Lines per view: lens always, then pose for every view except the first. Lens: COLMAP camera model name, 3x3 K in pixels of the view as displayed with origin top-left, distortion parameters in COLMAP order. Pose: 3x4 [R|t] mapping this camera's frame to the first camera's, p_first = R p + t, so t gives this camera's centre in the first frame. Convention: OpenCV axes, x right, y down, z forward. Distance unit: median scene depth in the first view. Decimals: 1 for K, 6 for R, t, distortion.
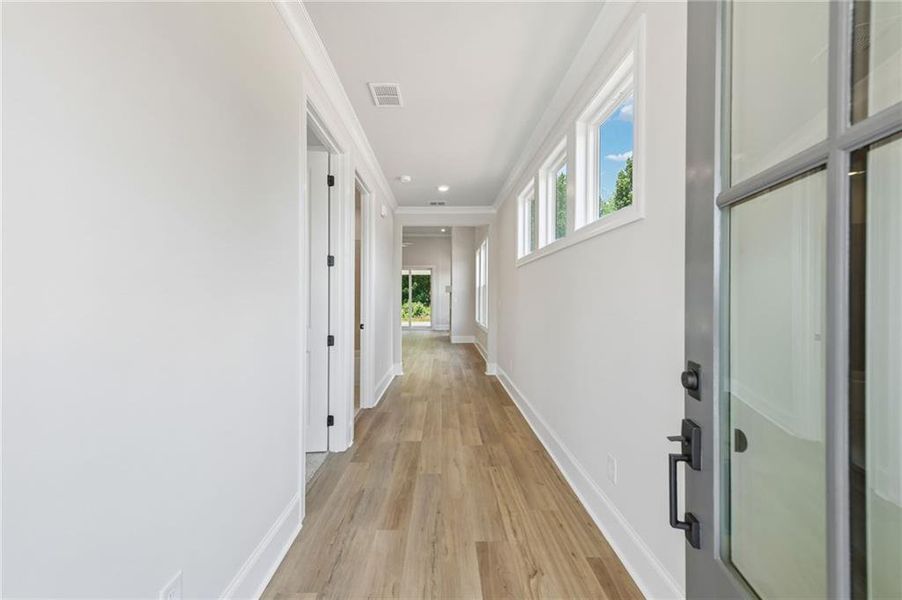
lens RADIAL K [[393.4, 0, 451.1], [0, 393.4, 299.9], [0, 0, 1]] dist [-0.001732, -0.000148]
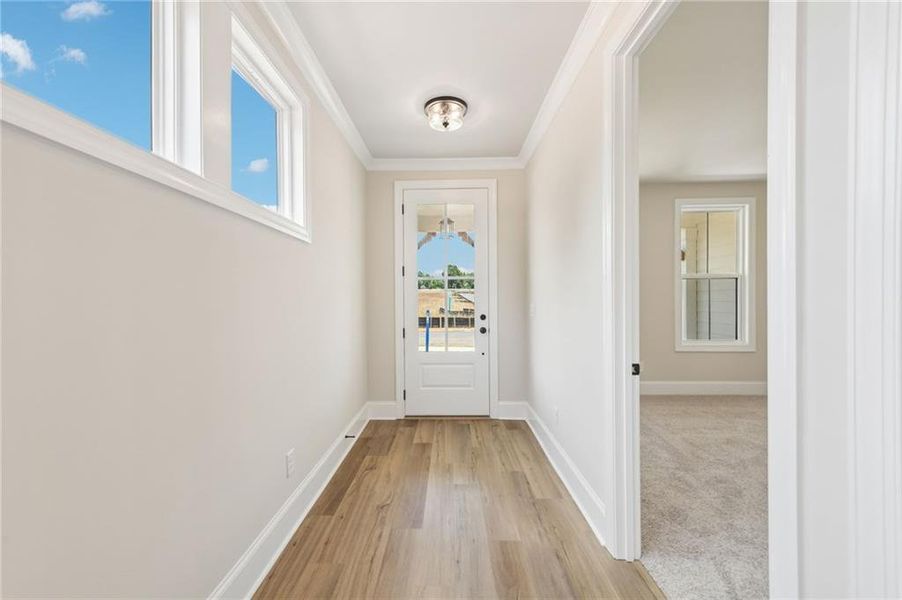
lens RADIAL K [[382.2, 0, 449.8], [0, 382.2, 300.4], [0, 0, 1]] dist [0.004812, 0.000022]
pose [[-0.999736, -0.005098, 0.022411, -0.031741], [-0.004844, 0.999924, 0.011366, -0.016789], [-0.022467, 0.011254, -0.999684, 1.888668]]
